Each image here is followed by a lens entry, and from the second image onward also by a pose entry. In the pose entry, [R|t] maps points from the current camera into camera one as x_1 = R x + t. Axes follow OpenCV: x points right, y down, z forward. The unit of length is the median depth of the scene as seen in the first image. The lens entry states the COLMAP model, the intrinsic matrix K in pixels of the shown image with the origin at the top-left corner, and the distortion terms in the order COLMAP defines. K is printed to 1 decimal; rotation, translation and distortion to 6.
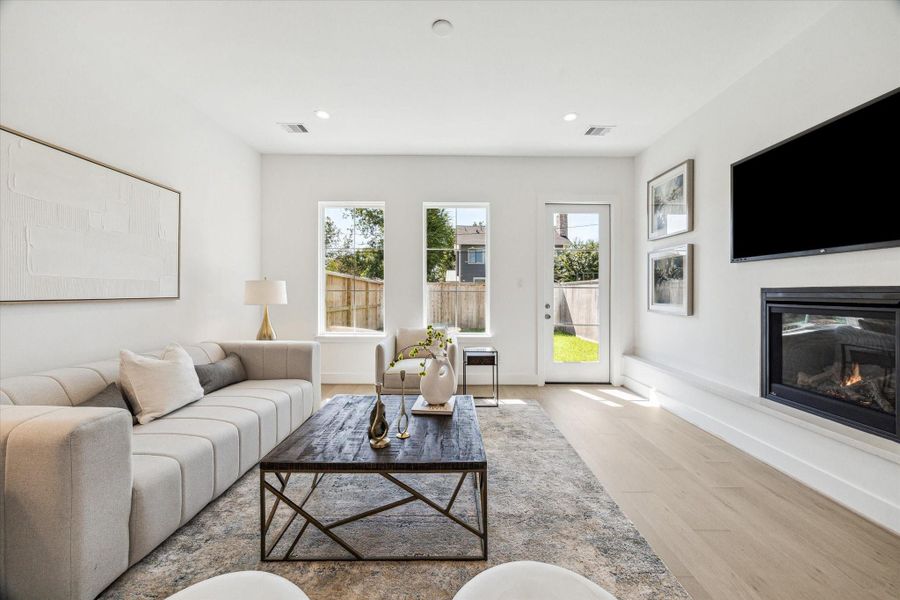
lens RADIAL K [[345.3, 0, 452.7], [0, 345.3, 295.1], [0, 0, 1]] dist [0.000987, 0.000159]
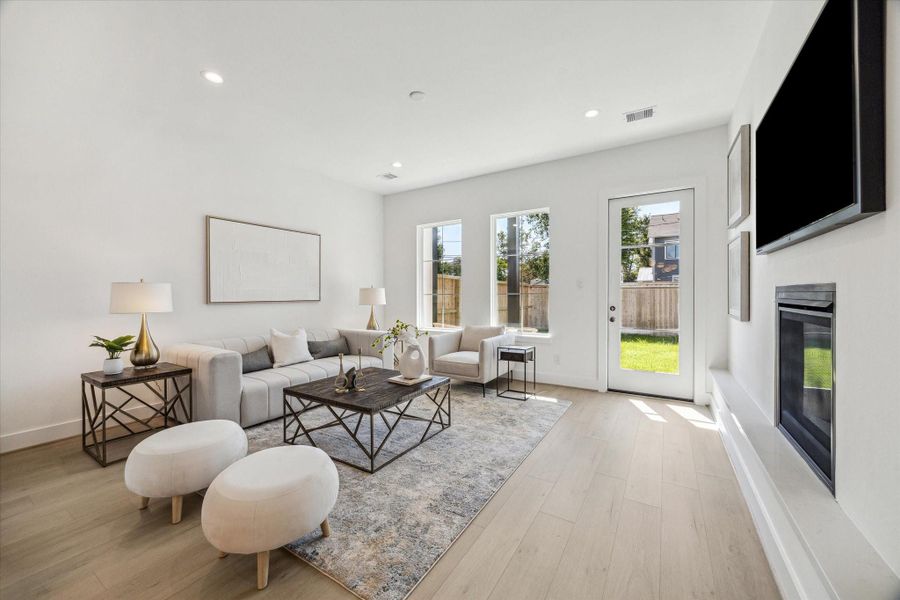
lens RADIAL K [[346.5, 0, 450.0], [0, 346.5, 300.0], [0, 0, 1]] dist [-0.000076, 0.000000]
pose [[0.845404, -0.001824, -0.534124, 0.506811], [0.006451, 0.999956, 0.006796, -0.000498], [0.534088, -0.009191, 0.845379, -0.038738]]
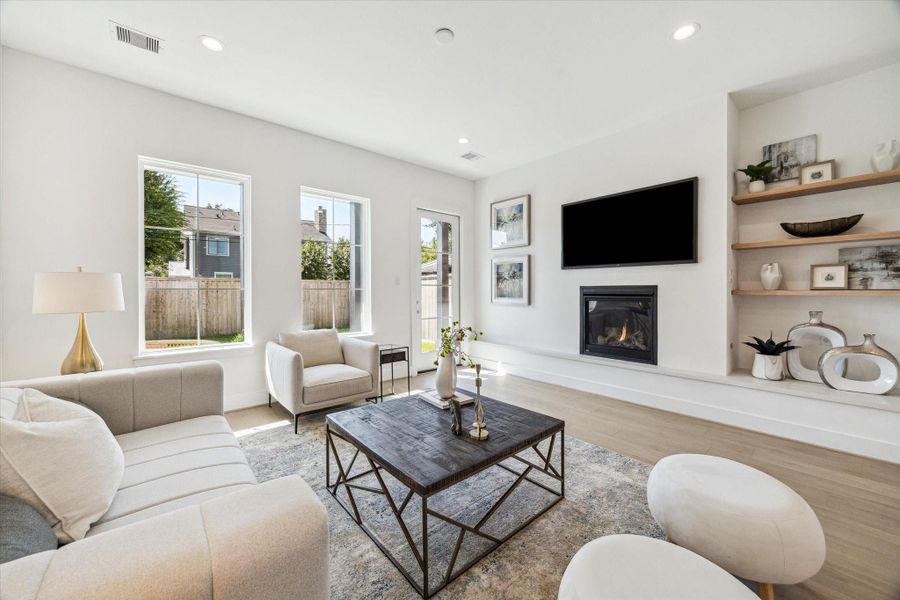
lens RADIAL K [[345.3, 0, 452.7], [0, 345.3, 295.1], [0, 0, 1]] dist [0.000987, 0.000159]
pose [[0.759940, -0.016193, 0.649792, -0.439768], [0.010657, 0.999866, 0.012453, -0.003825], [-0.649906, -0.002539, 0.760010, 0.122862]]
